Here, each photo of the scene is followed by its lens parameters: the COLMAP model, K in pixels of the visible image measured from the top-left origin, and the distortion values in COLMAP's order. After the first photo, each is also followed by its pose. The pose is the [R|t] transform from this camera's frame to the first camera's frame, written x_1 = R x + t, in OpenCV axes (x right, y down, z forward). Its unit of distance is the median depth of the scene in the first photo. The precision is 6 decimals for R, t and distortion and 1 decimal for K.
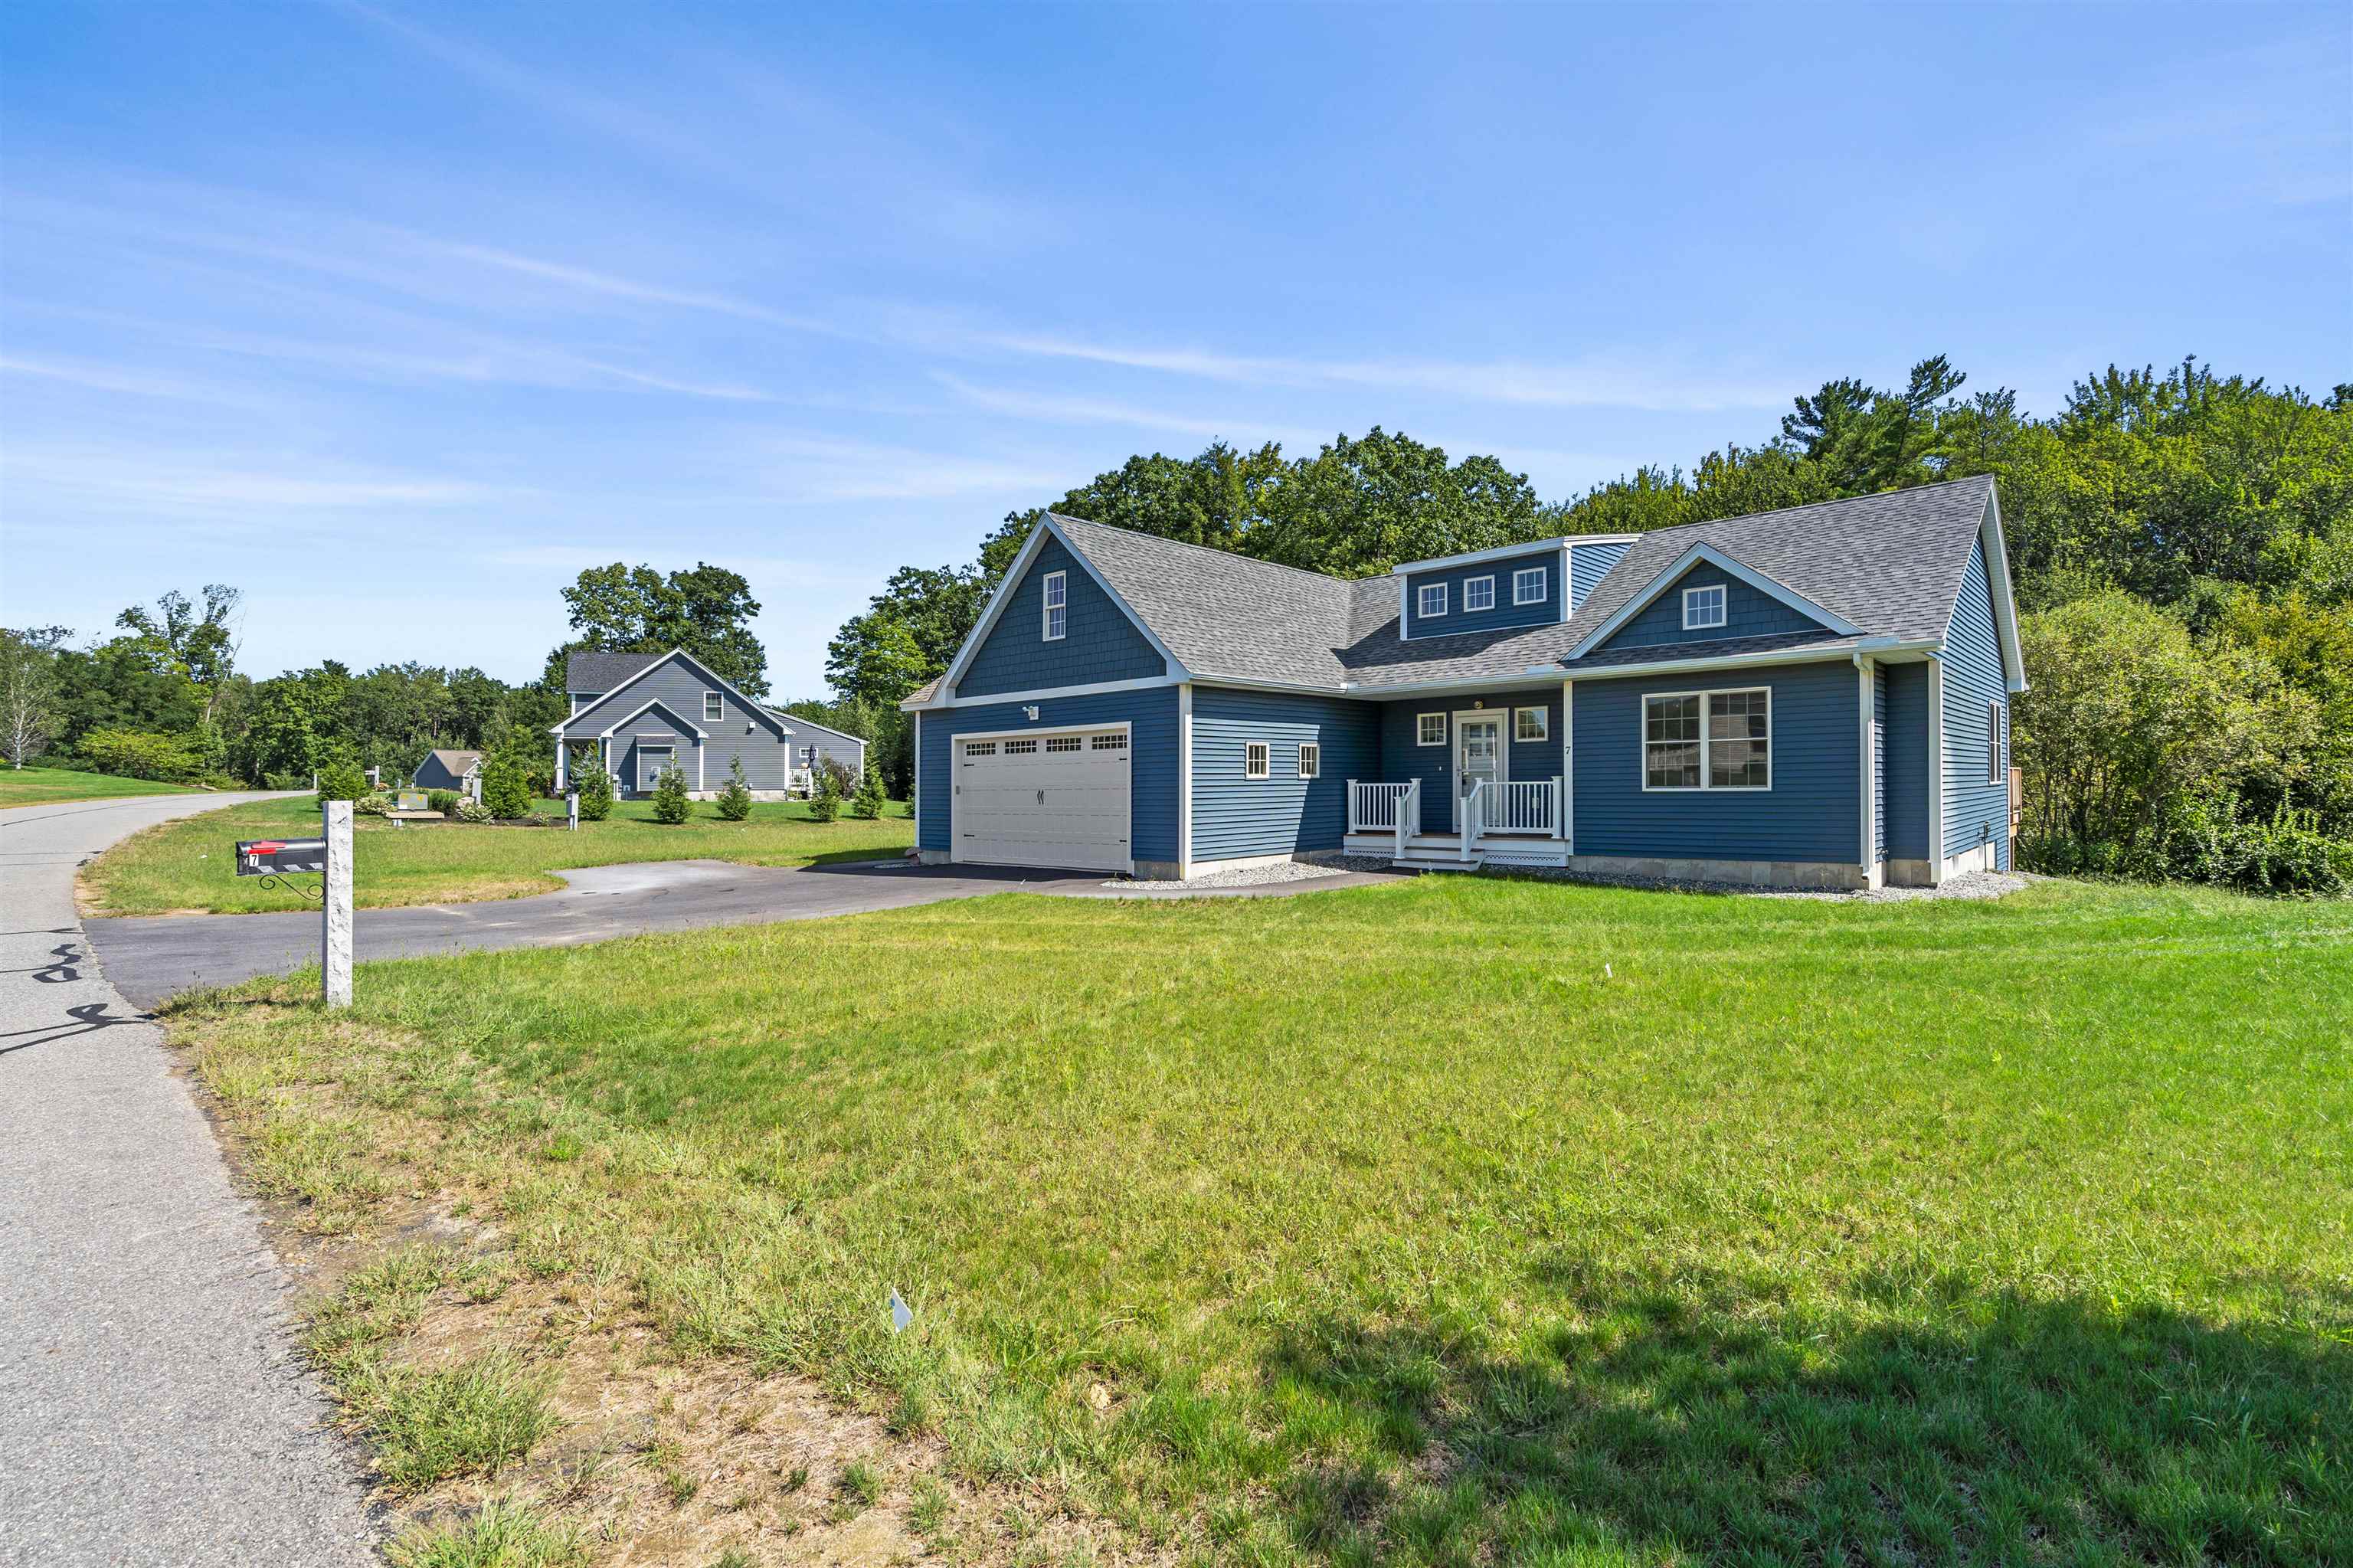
lens RADIAL K [[1077.4, 0, 1190.9], [0, 1077.4, 803.5], [0, 0, 1]] dist [-0.009645, 0.004181]
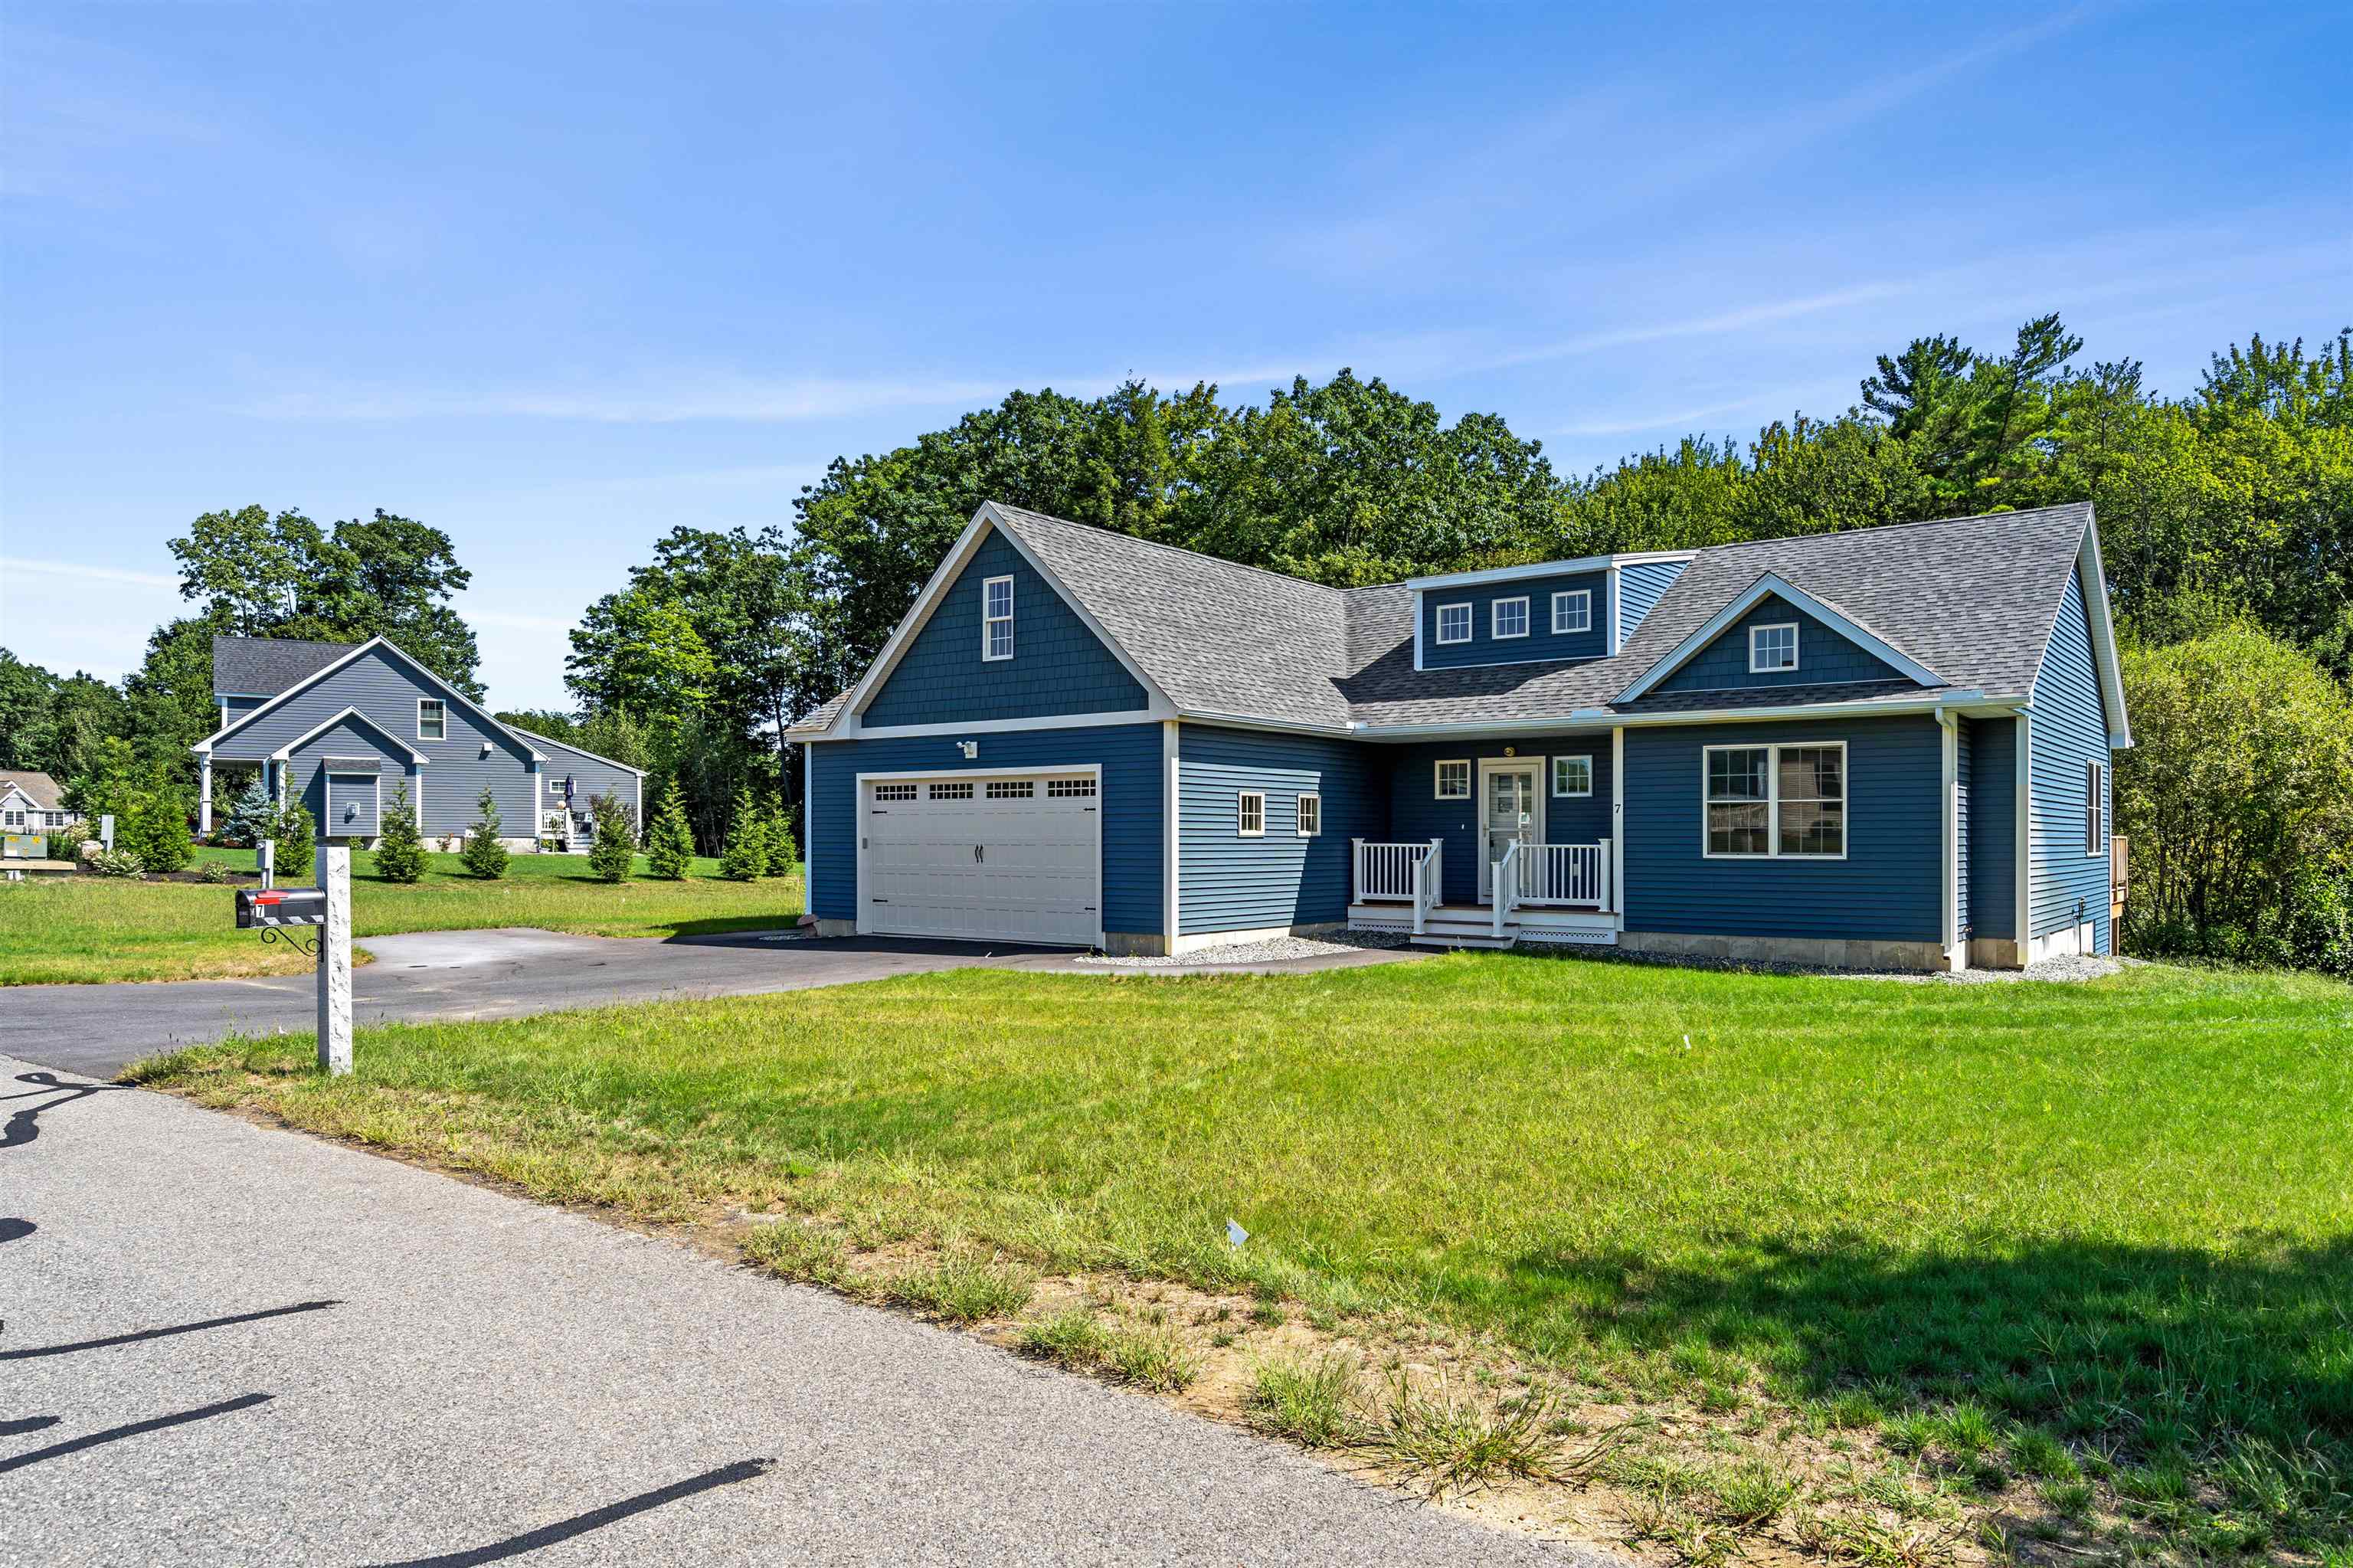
lens RADIAL K [[1473.8, 0, 1219.7], [0, 1473.8, 832.6], [0, 0, 1]] dist [0.006934, -0.002543]
pose [[0.995401, 0.016510, 0.094365, -0.063197], [-0.014360, 0.999623, -0.023416, 0.001399], [-0.094716, 0.021953, 0.995262, -0.114510]]
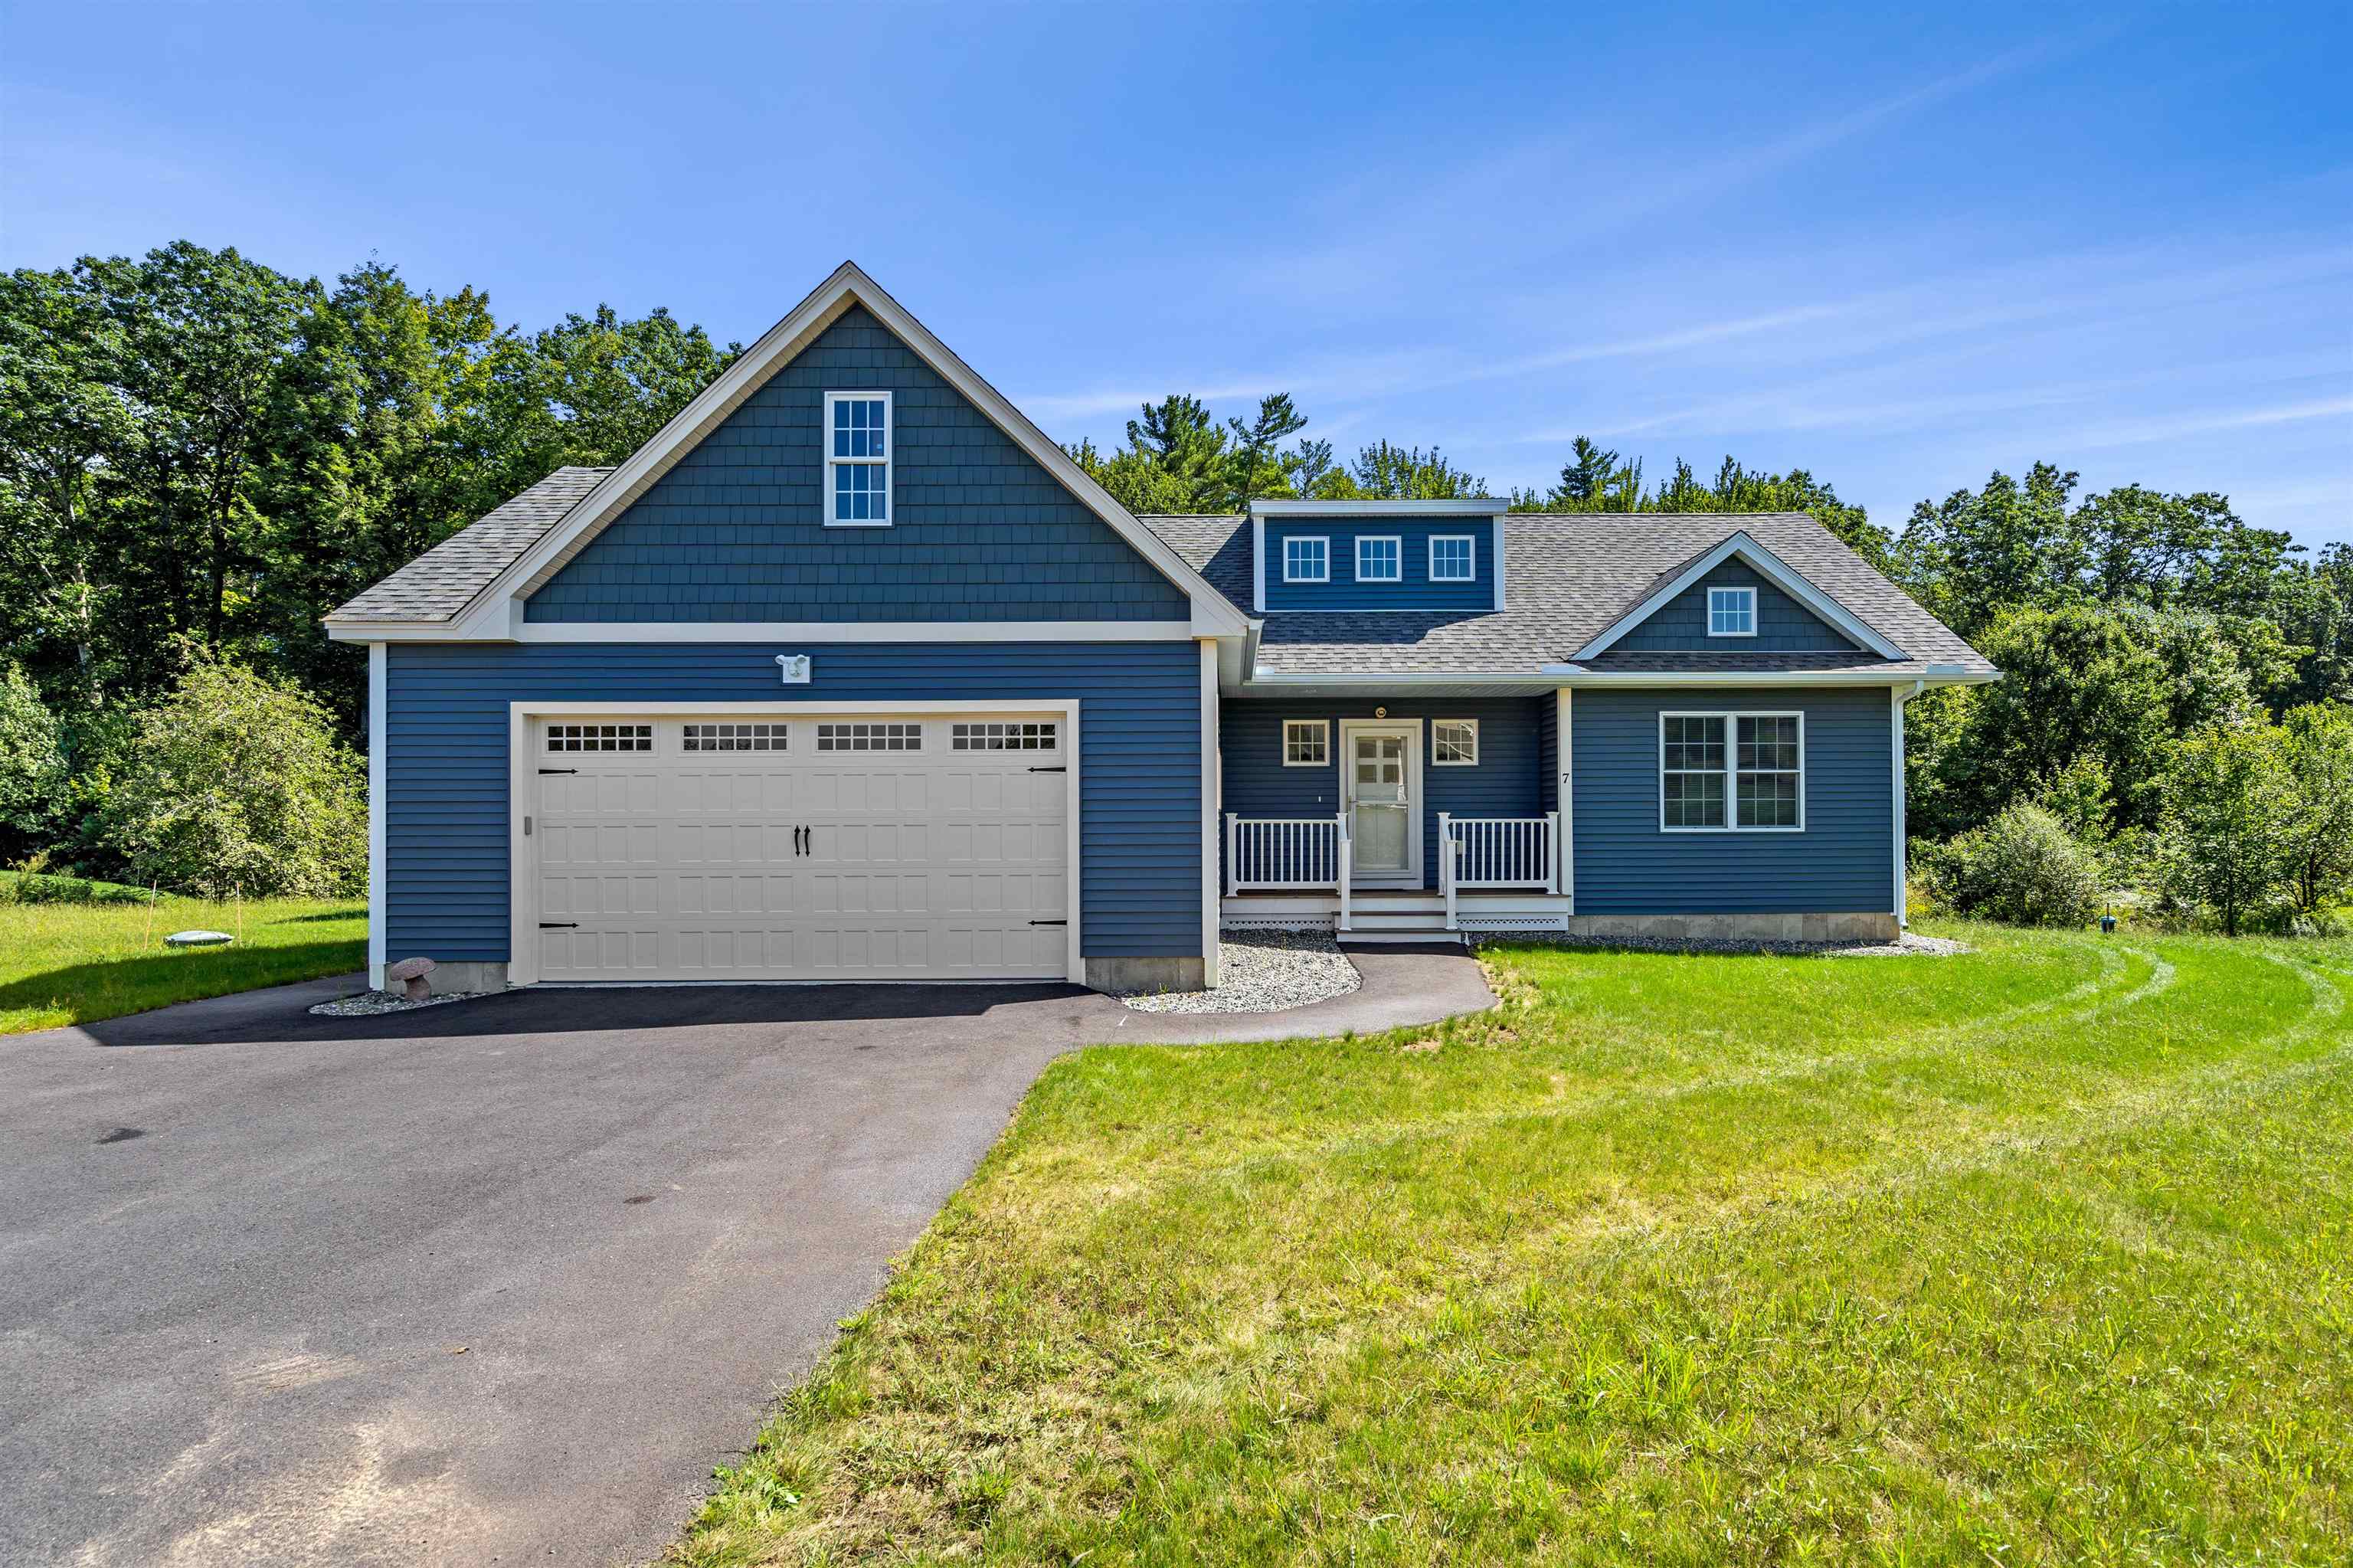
lens RADIAL K [[1302.1, 0, 1229.0], [0, 1302.1, 813.1], [0, 0, 1]] dist [0.007991, 0.000957]
pose [[0.732426, 0.012677, 0.680729, -0.398849], [0.005720, 0.999677, -0.024771, -0.002713], [-0.680823, 0.022037, 0.732116, 0.425197]]
